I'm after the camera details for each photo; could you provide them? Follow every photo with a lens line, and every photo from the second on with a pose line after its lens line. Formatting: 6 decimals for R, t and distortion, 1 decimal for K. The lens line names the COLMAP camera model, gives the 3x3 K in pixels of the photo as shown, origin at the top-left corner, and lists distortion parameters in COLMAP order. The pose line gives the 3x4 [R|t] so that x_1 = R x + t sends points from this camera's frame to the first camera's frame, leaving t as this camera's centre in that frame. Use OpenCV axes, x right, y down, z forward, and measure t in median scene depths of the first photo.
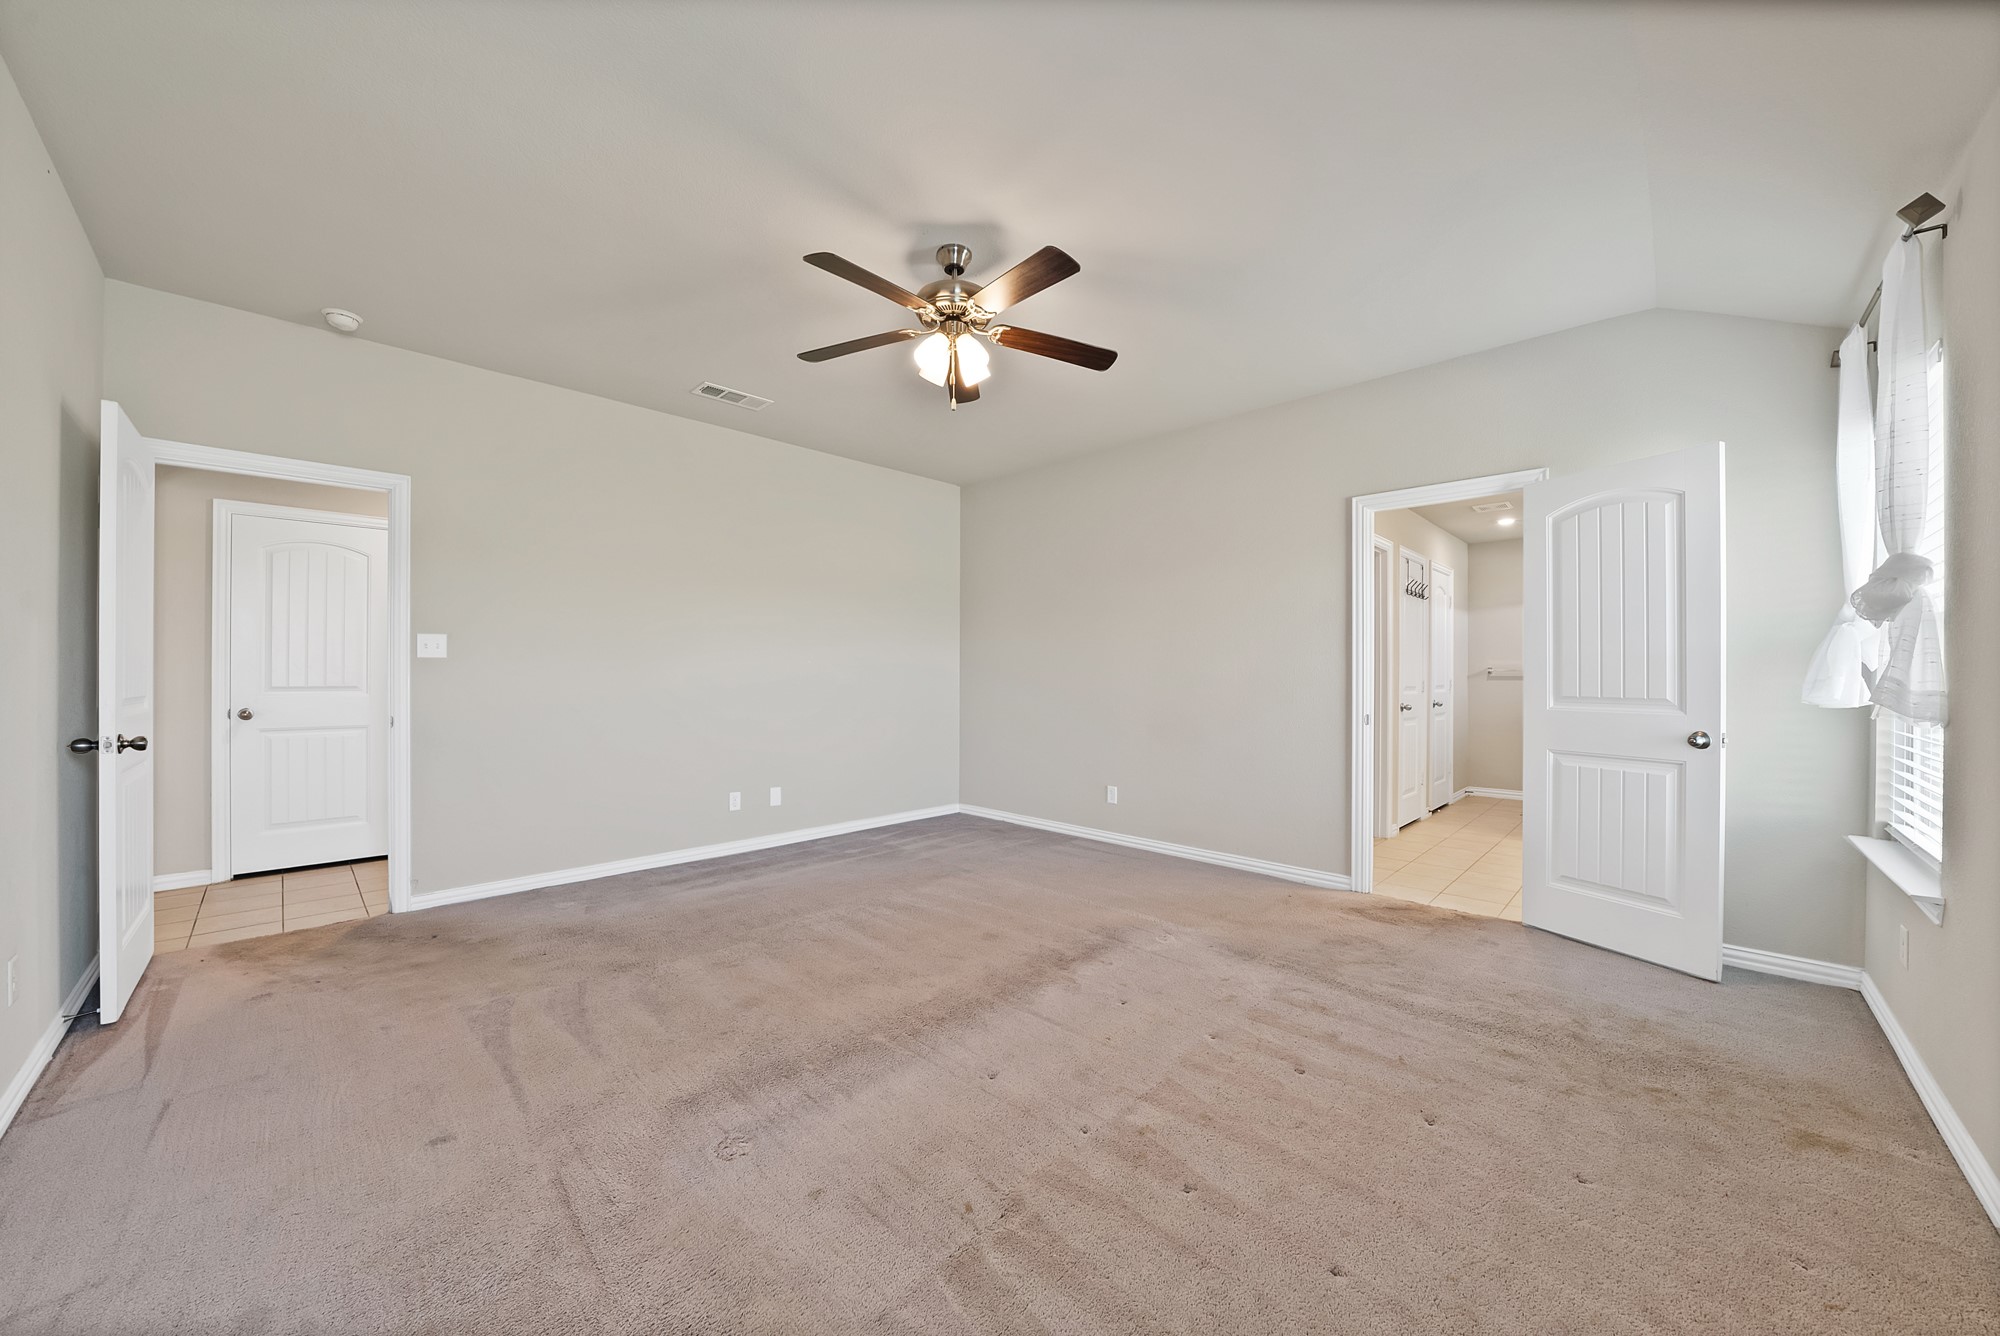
lens RADIAL K [[722.0, 0, 1000.7], [0, 722.0, 672.4], [0, 0, 1]] dist [-0.020057, 0.000034]
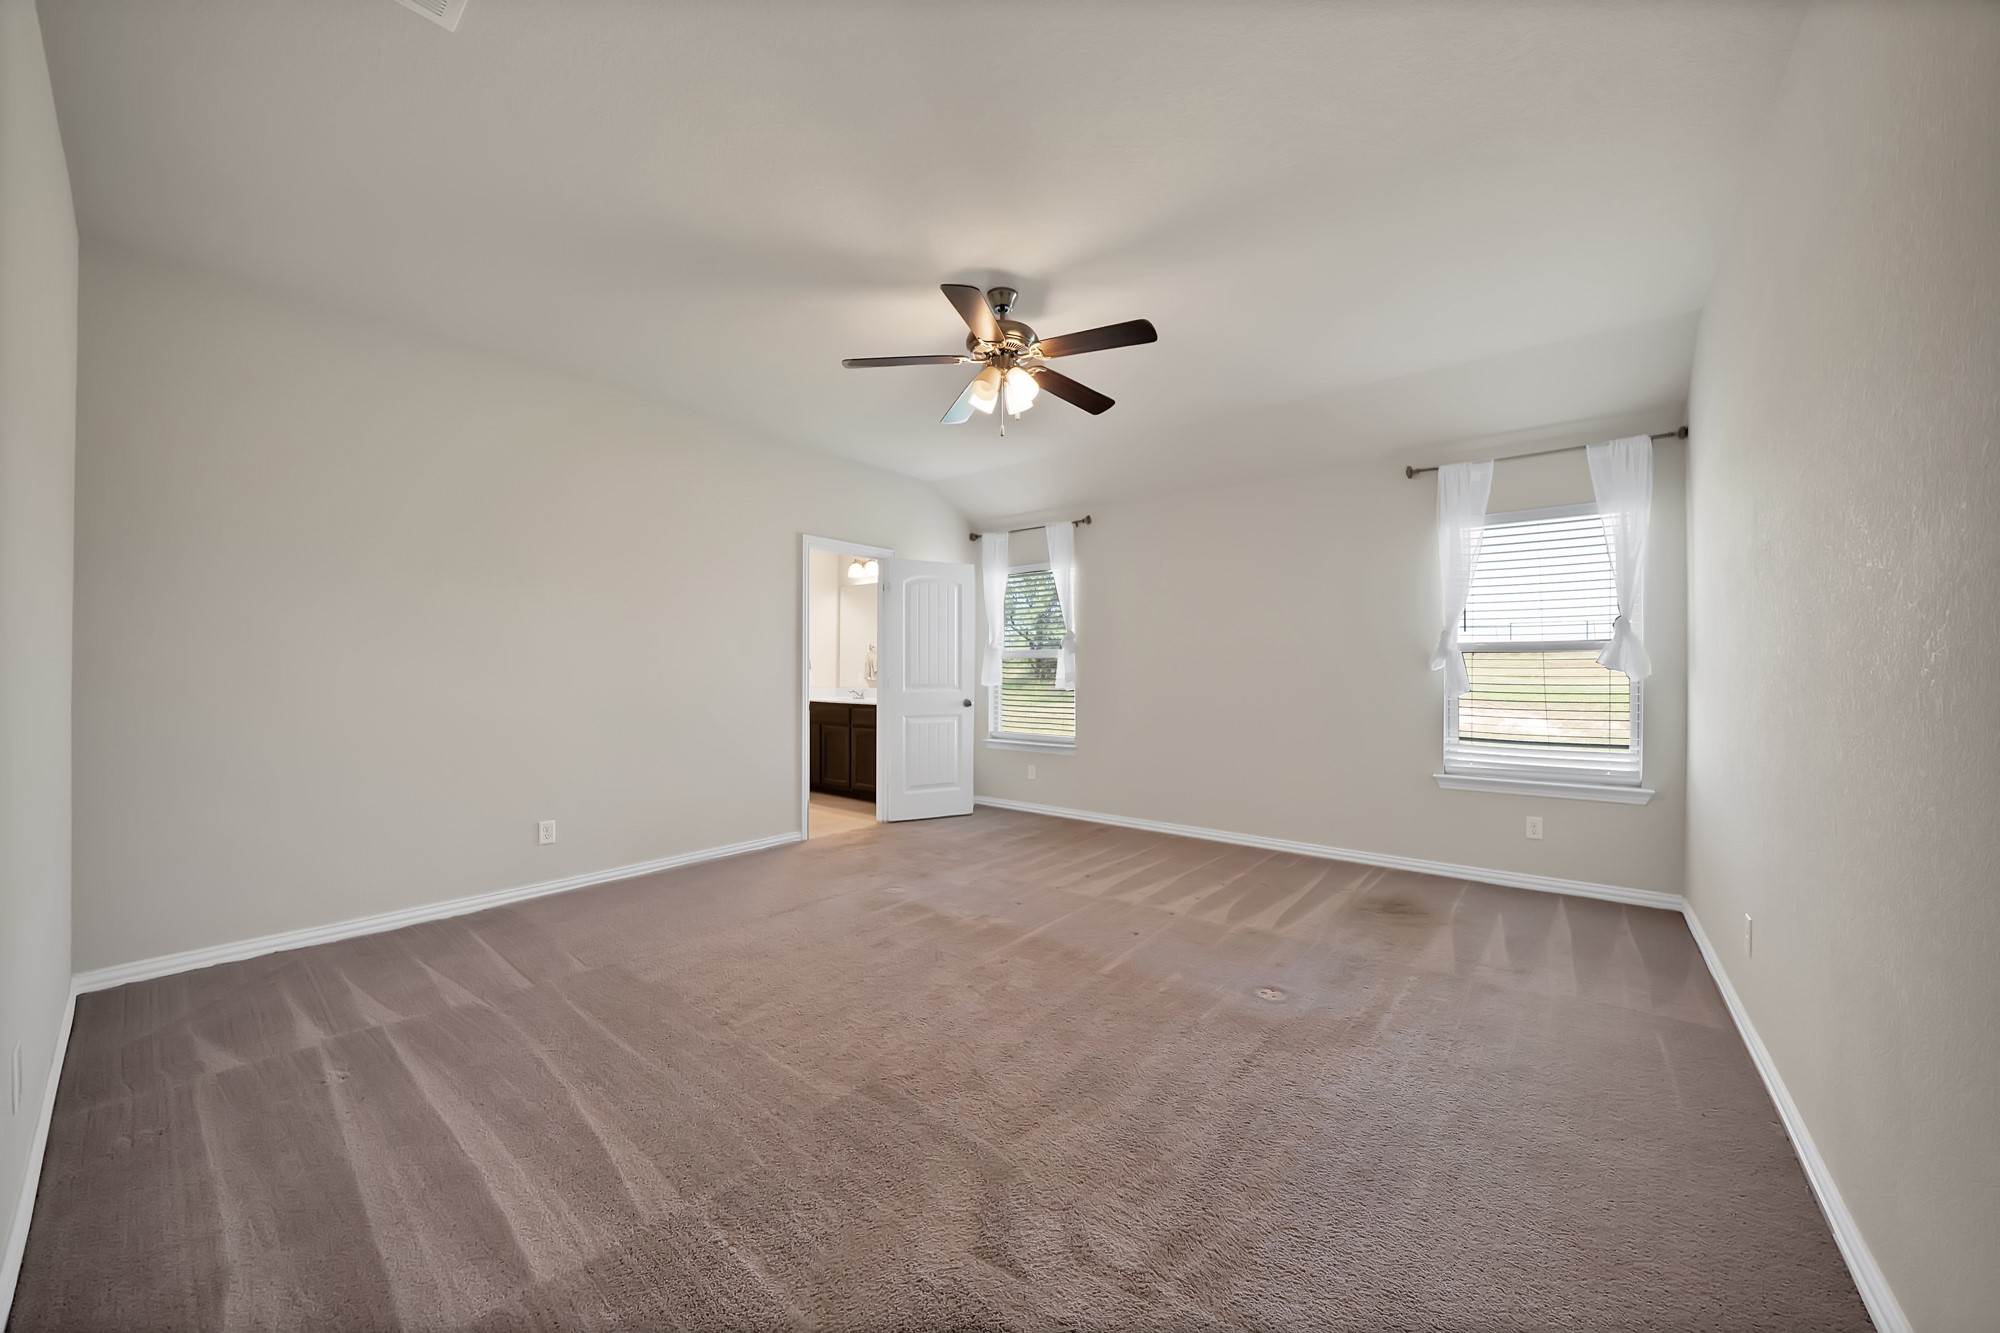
lens RADIAL K [[722.0, 0, 1000.7], [0, 722.0, 670.9], [0, 0, 1]] dist [-0.020057, 0.000034]
pose [[-0.093360, -0.002018, 0.995630, -1.117821], [-0.004888, 0.999987, 0.001569, -0.004300], [-0.995620, -0.004720, -0.093369, 1.045782]]
